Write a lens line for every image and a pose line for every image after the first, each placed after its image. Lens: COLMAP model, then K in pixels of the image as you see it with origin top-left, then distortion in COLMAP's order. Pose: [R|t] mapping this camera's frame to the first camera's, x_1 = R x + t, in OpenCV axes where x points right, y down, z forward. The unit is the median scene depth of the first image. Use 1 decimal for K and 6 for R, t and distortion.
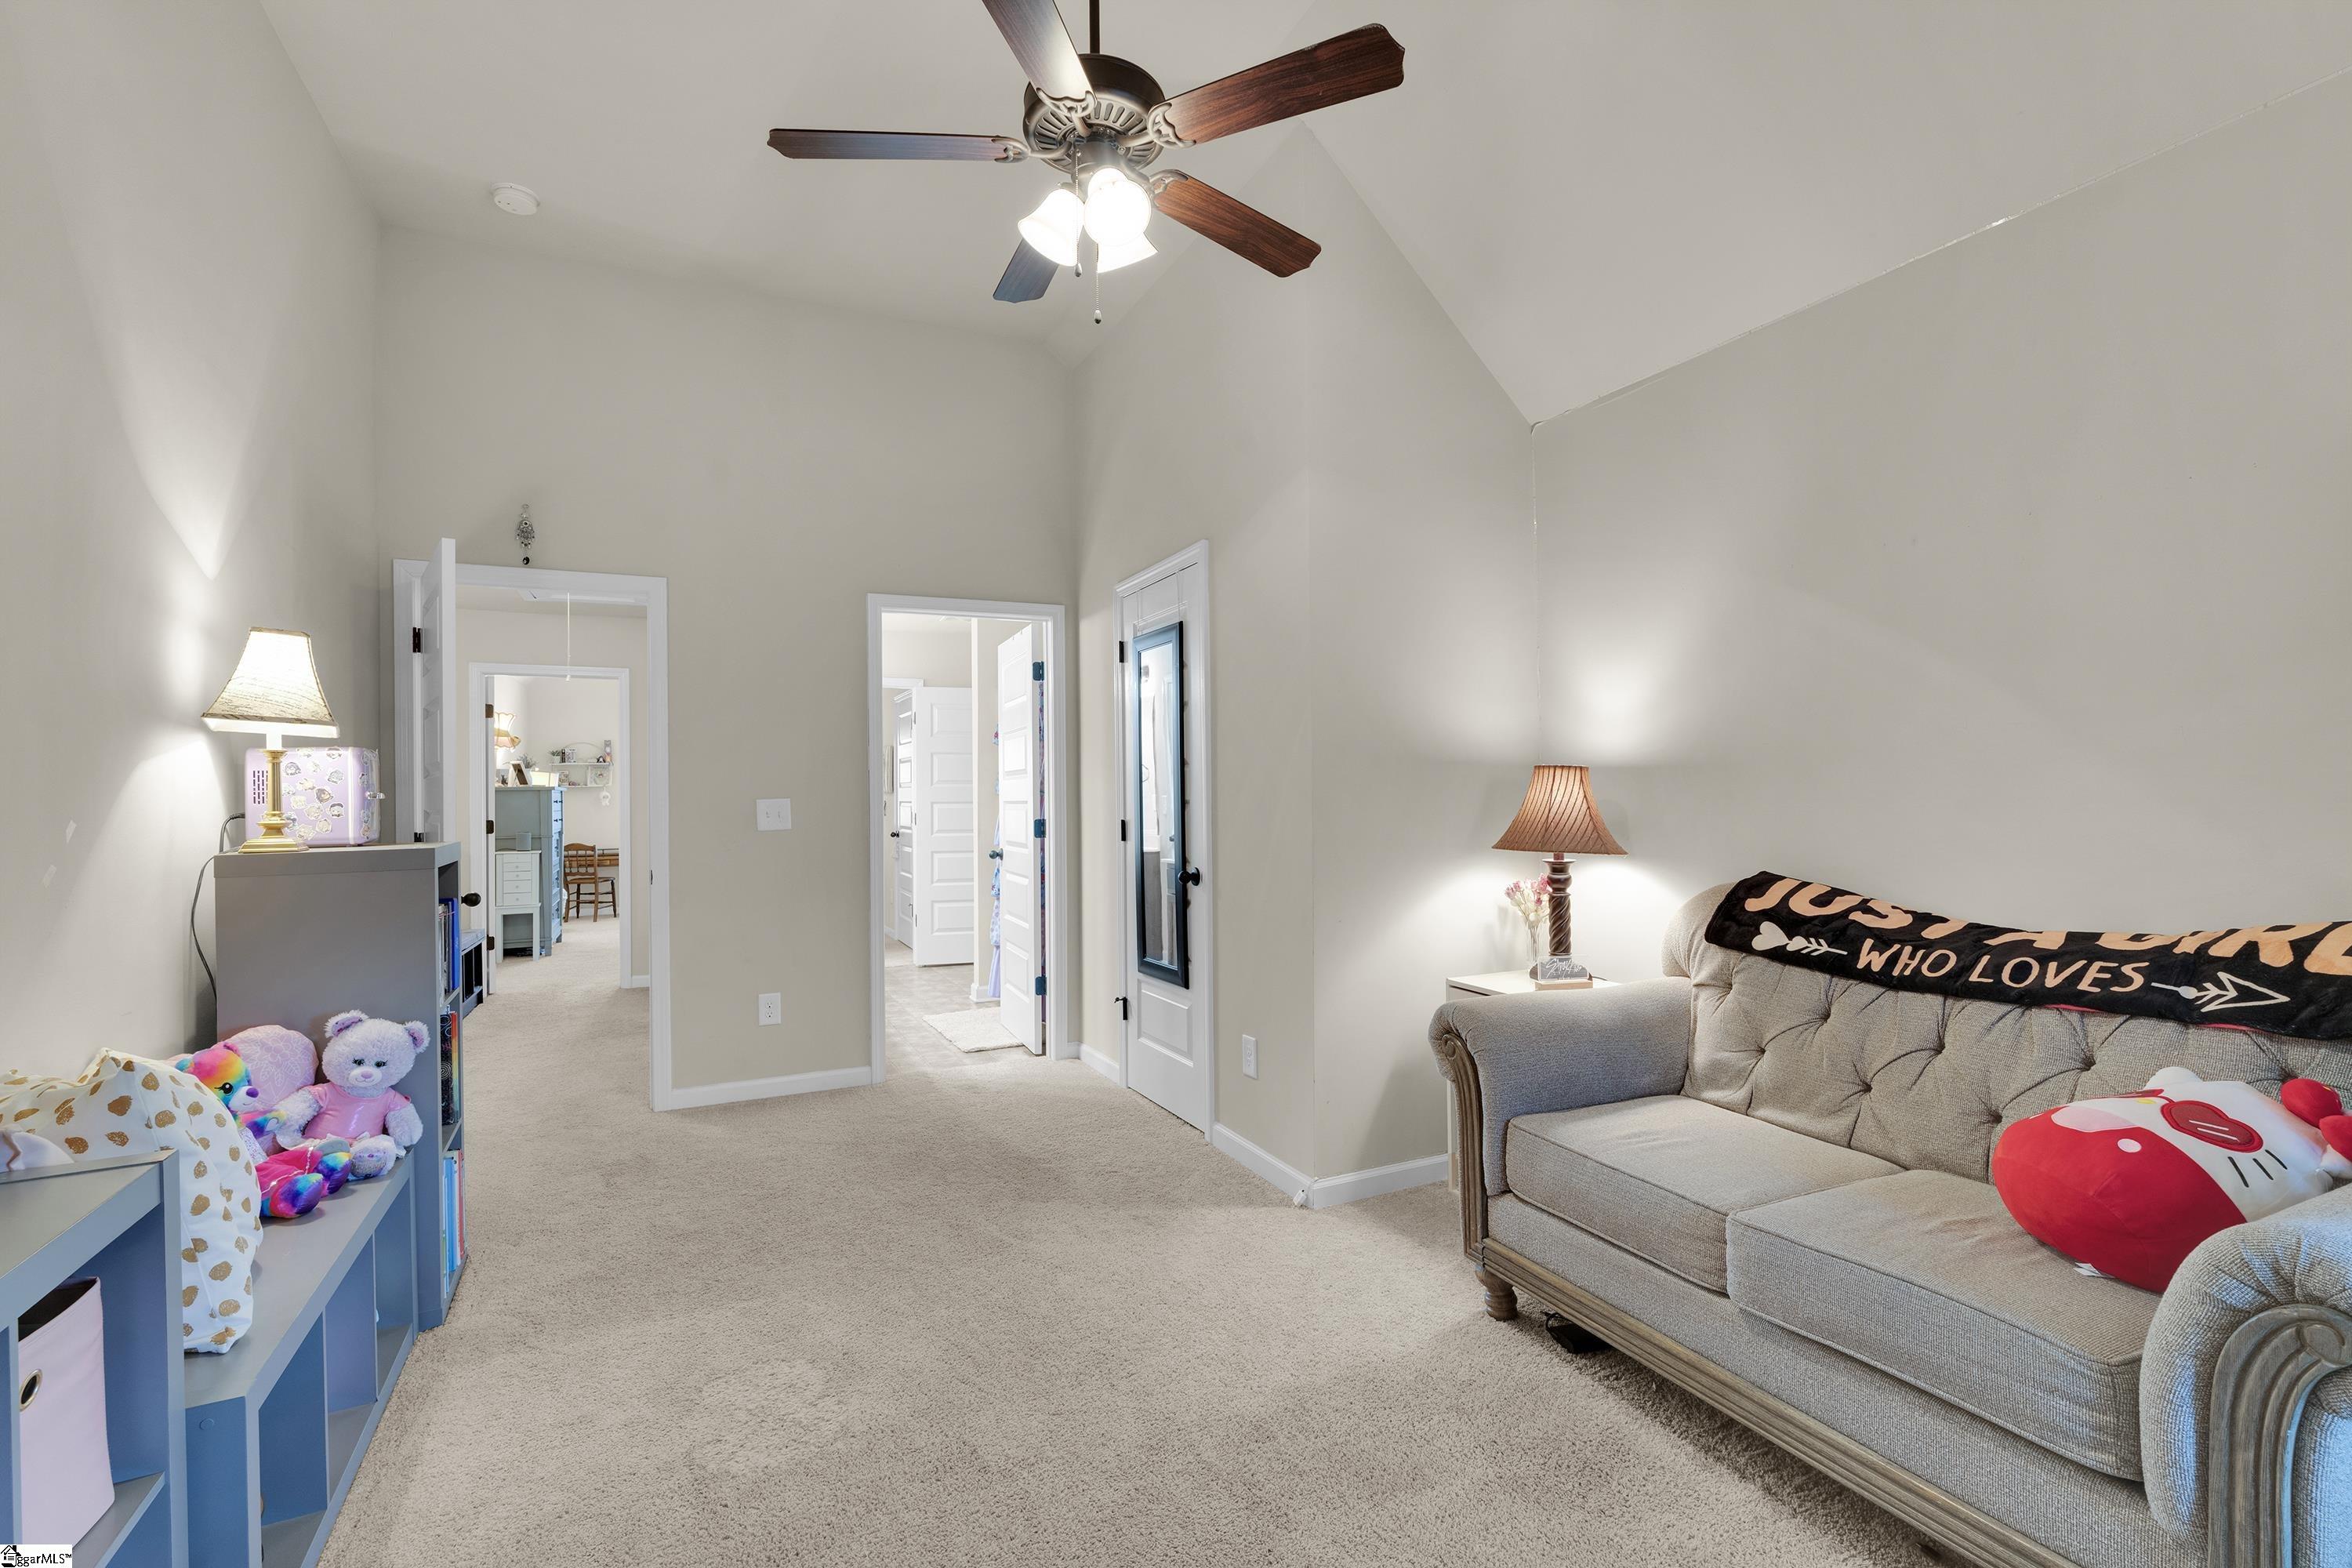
lens RADIAL K [[1063.2, 0, 1176.0], [0, 1063.2, 784.0], [0, 0, 1]] dist [-0.001468, -0.000128]
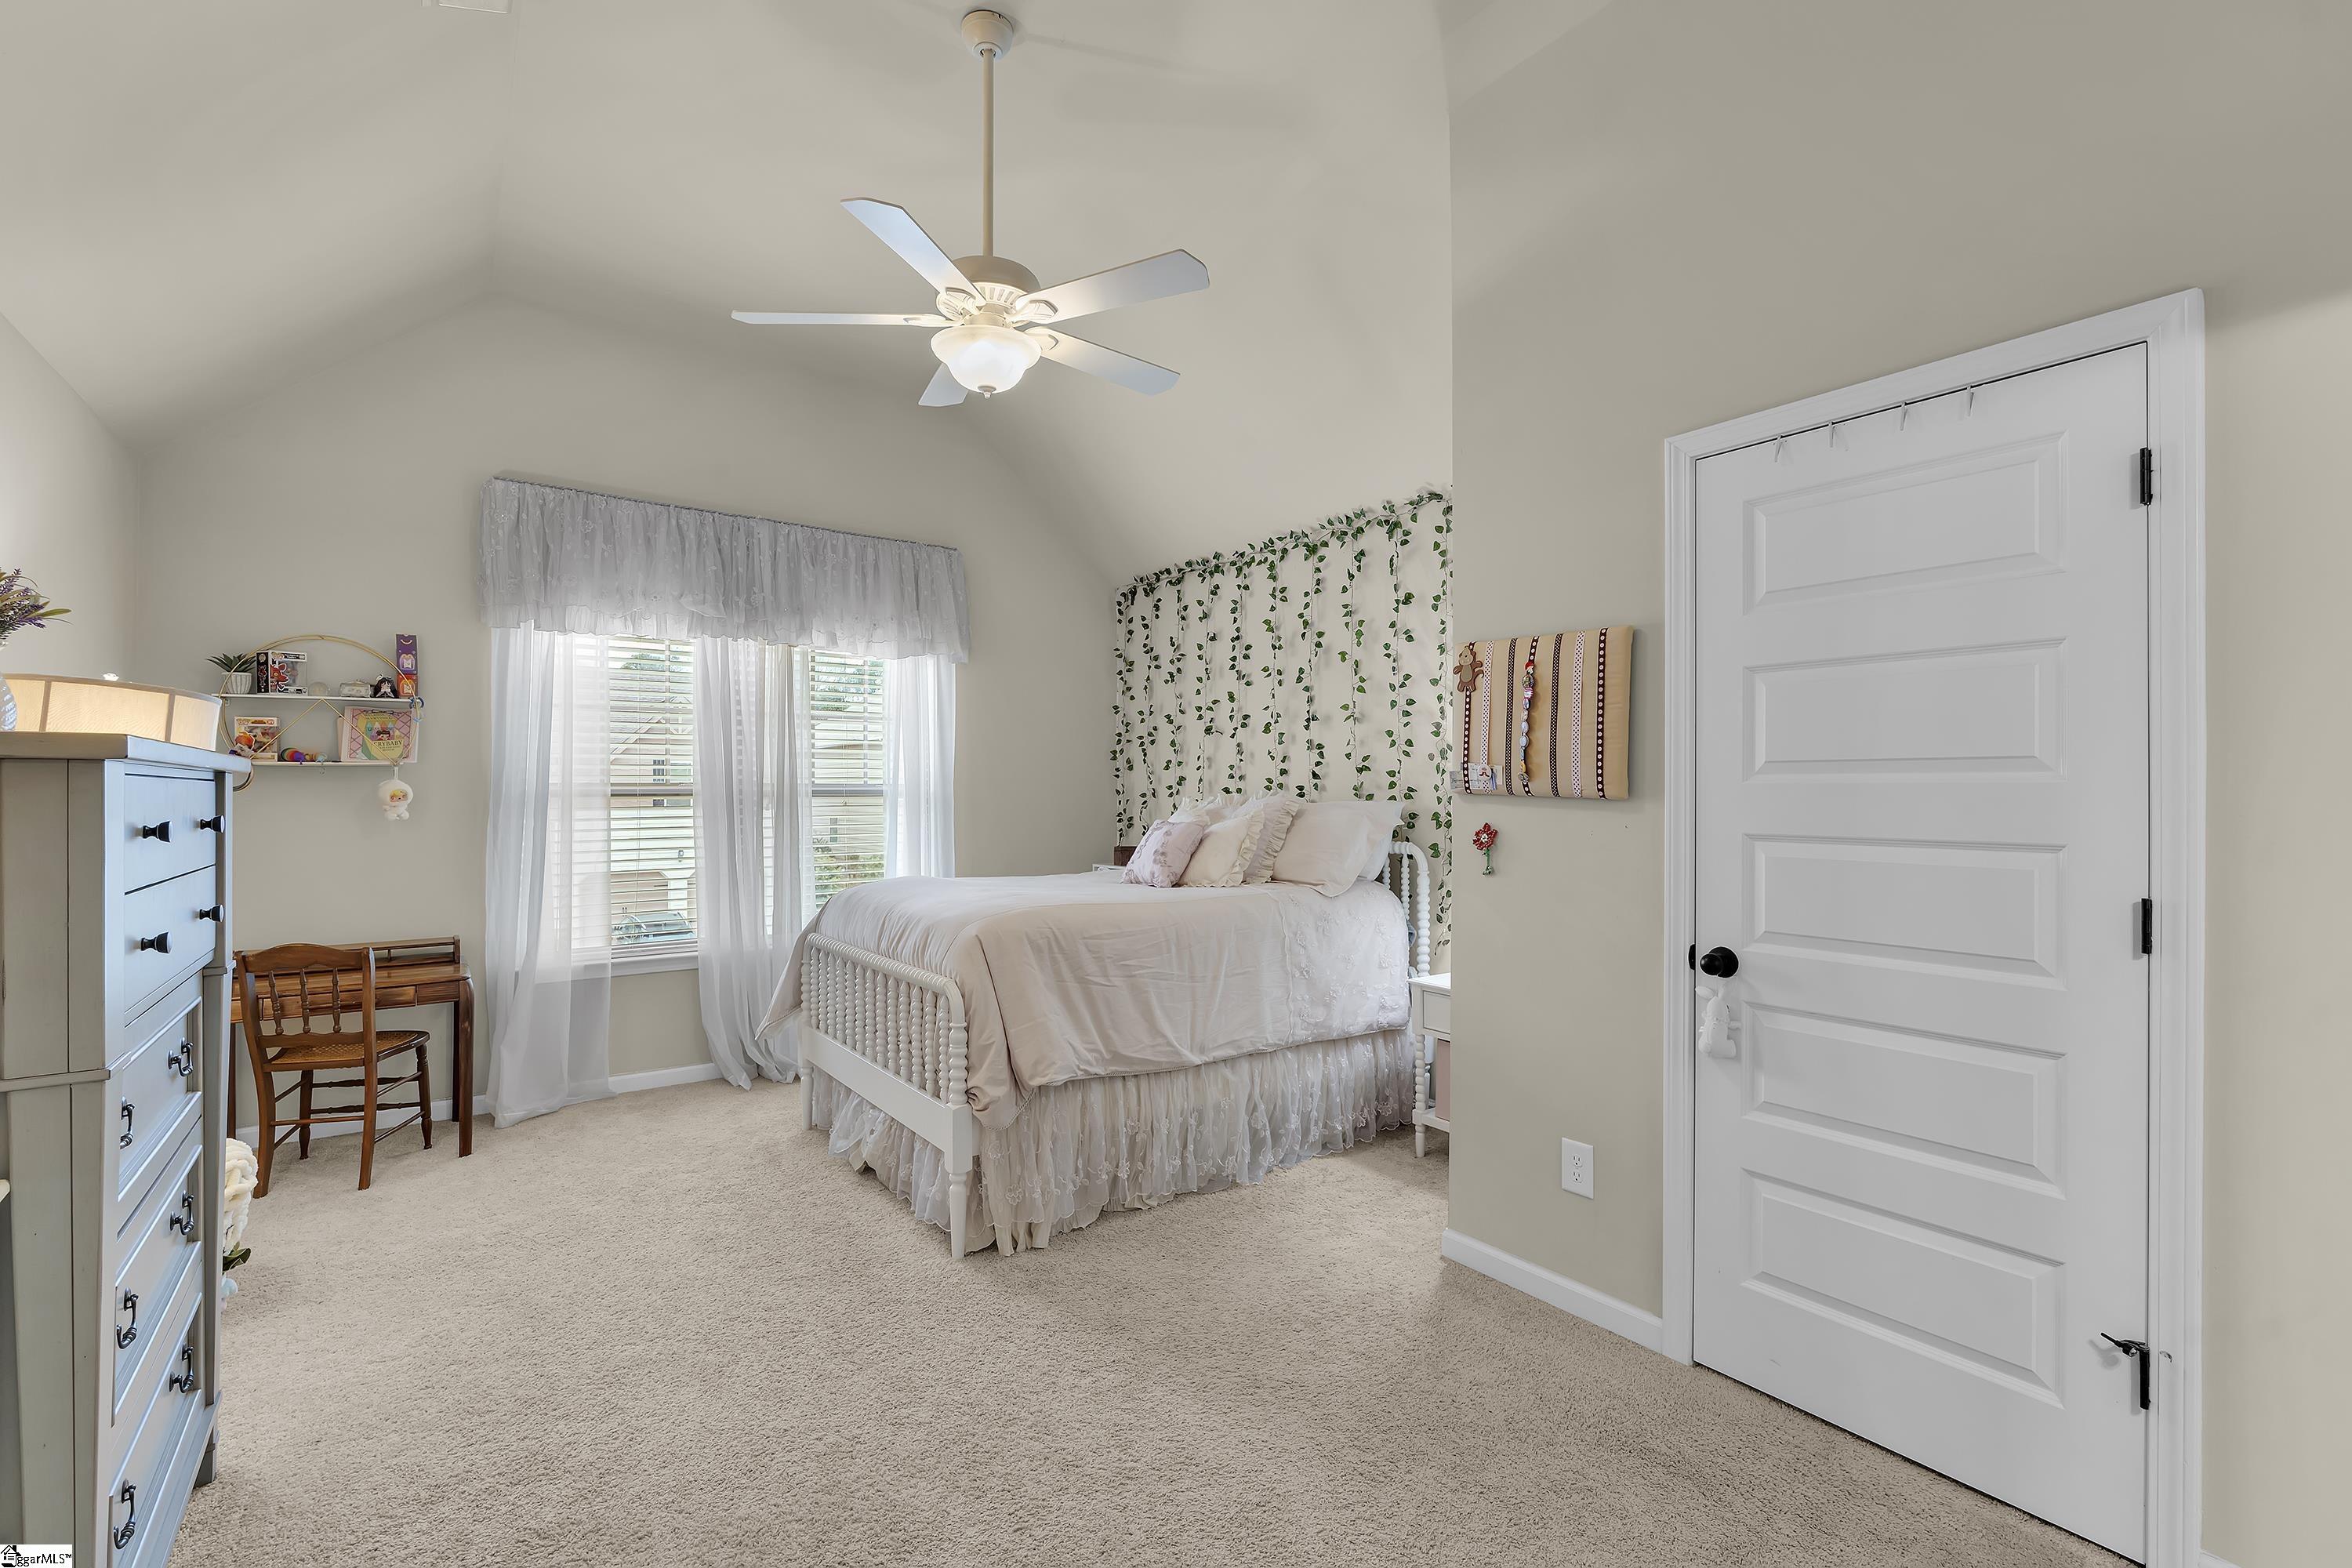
lens RADIAL K [[1019.2, 0, 1176.0], [0, 1019.2, 784.0], [0, 0, 1]] dist [-0.007900, 0.000542]
pose [[0.981765, 0.014624, 0.189535, -0.411218], [-0.015259, 0.999882, 0.001888, 0.004758], [-0.189485, -0.004746, 0.981872, 0.734863]]
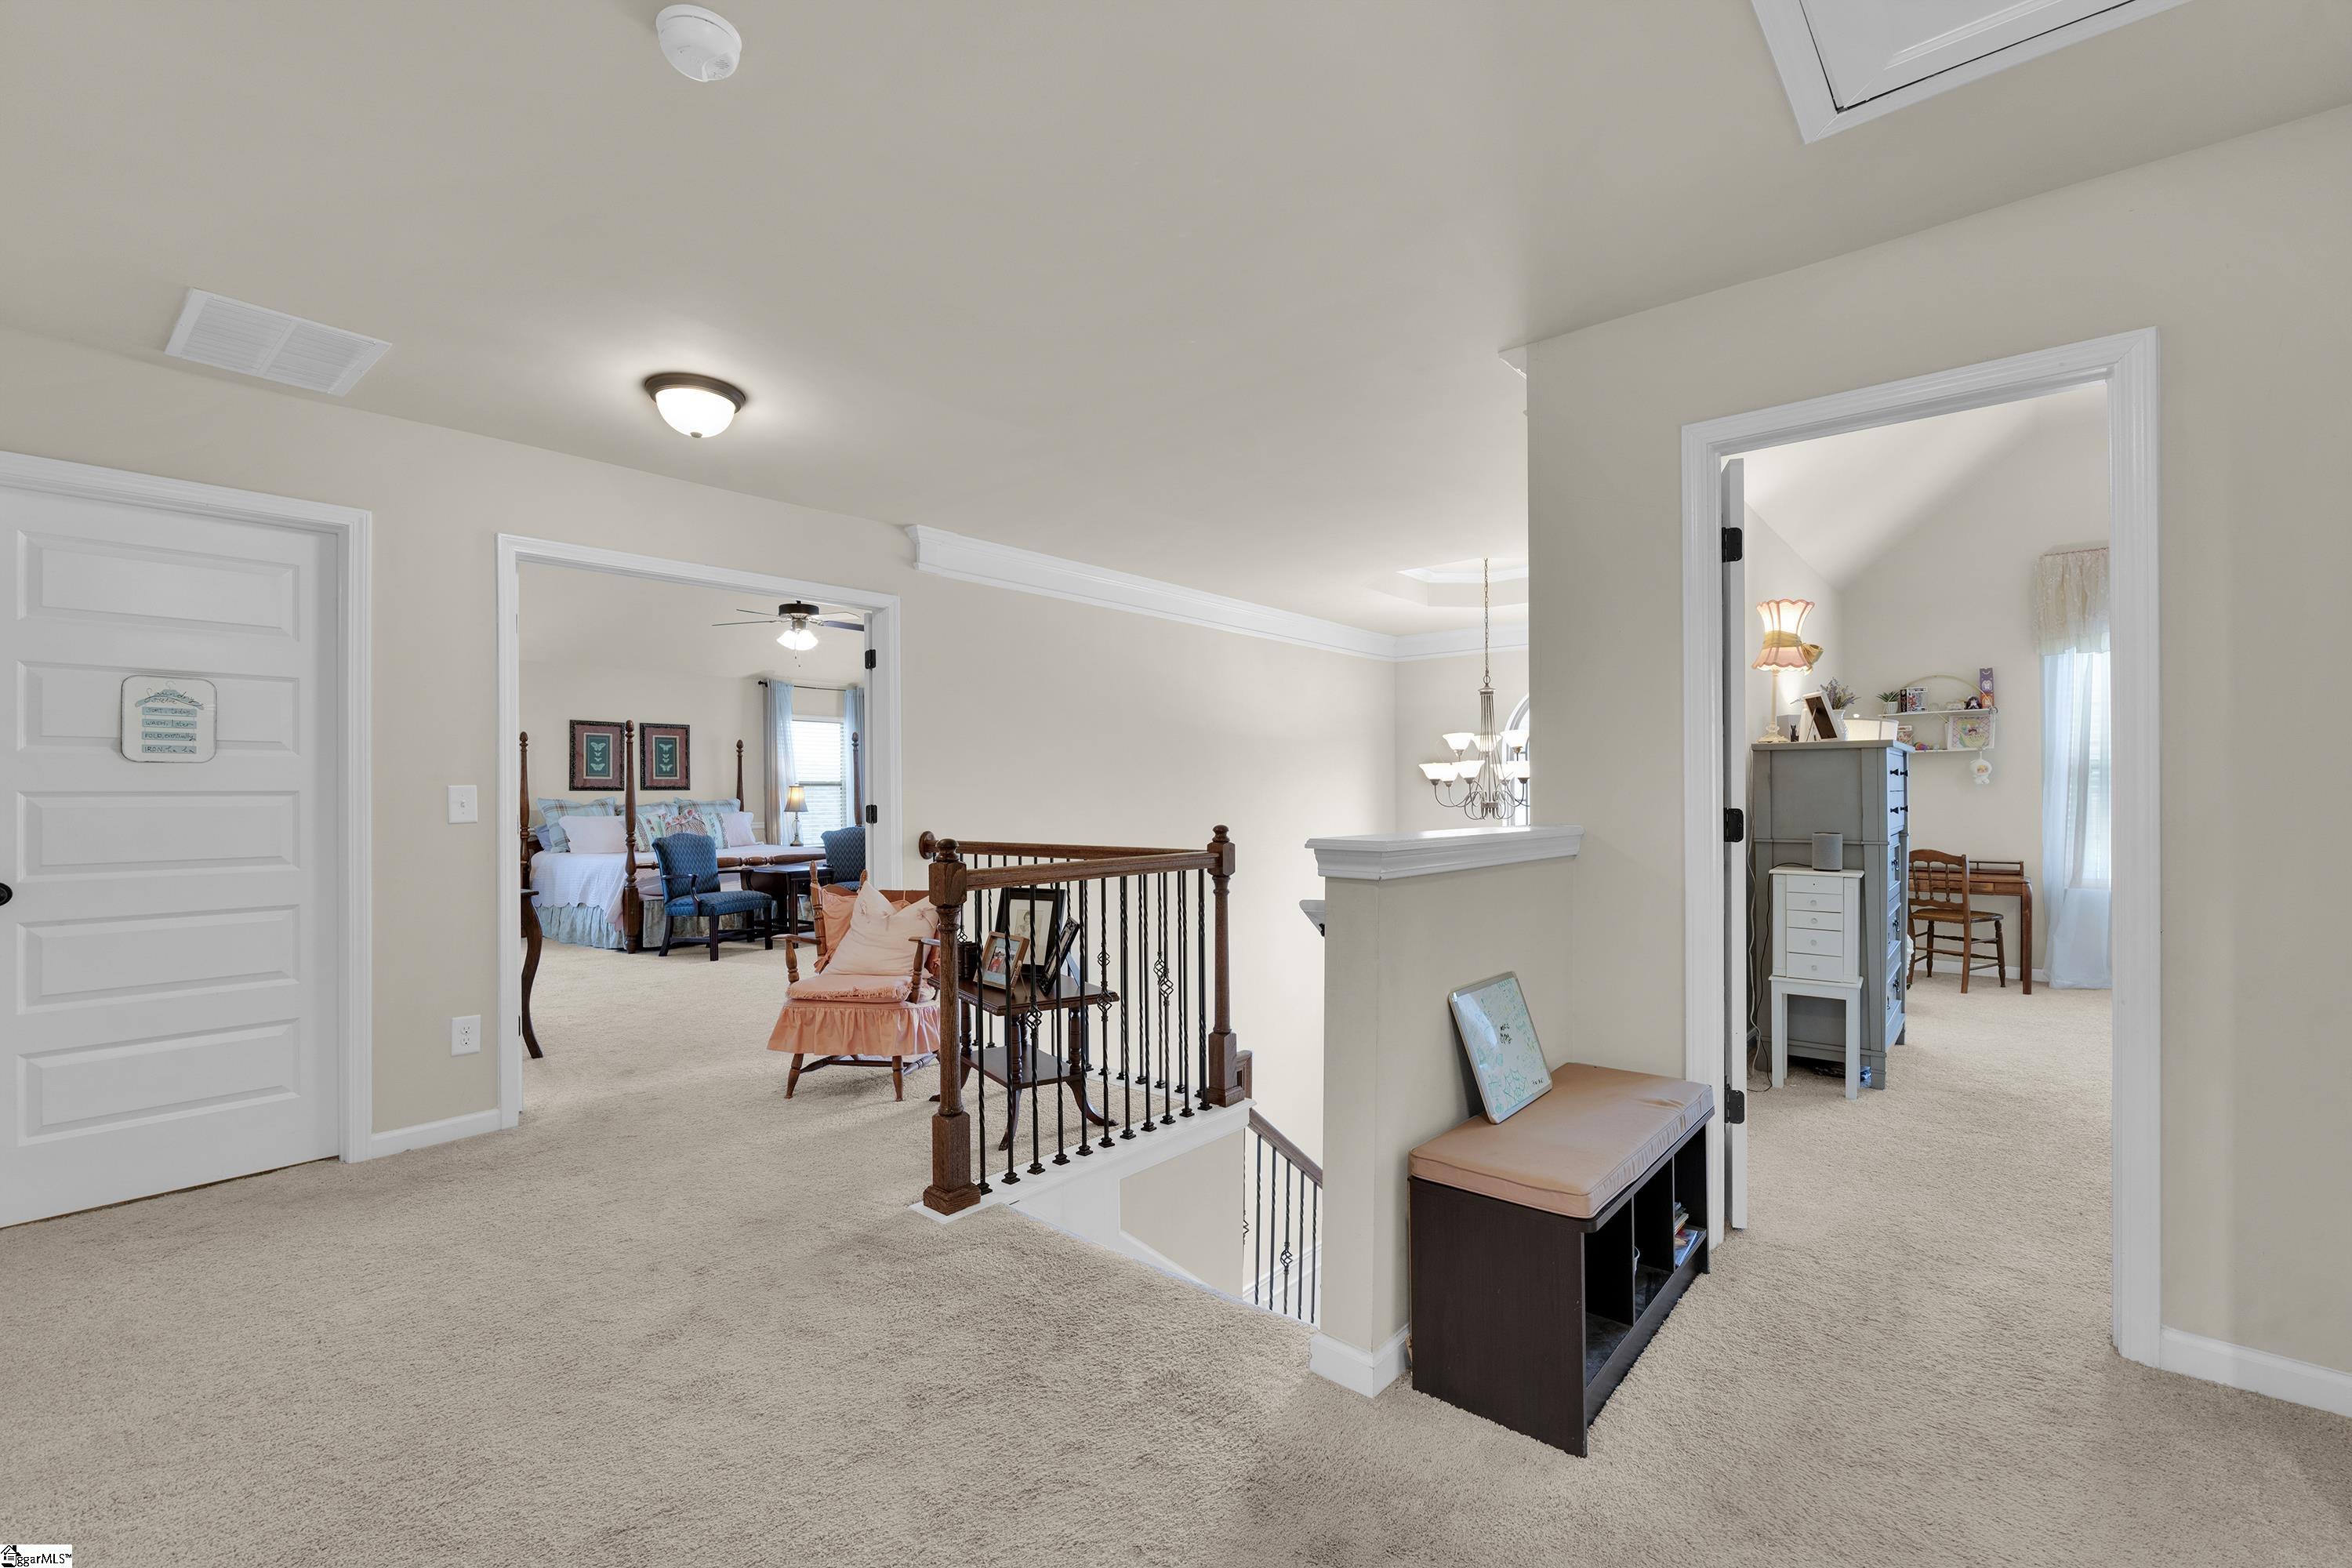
lens RADIAL K [[1019.2, 0, 1176.0], [0, 1019.2, 784.0], [0, 0, 1]] dist [-0.007900, 0.000542]
pose [[0.420860, 0.006835, -0.907100, -0.268717], [0.007646, 0.999909, 0.011082, 0.013025], [0.907093, -0.011600, 0.420770, 0.452448]]
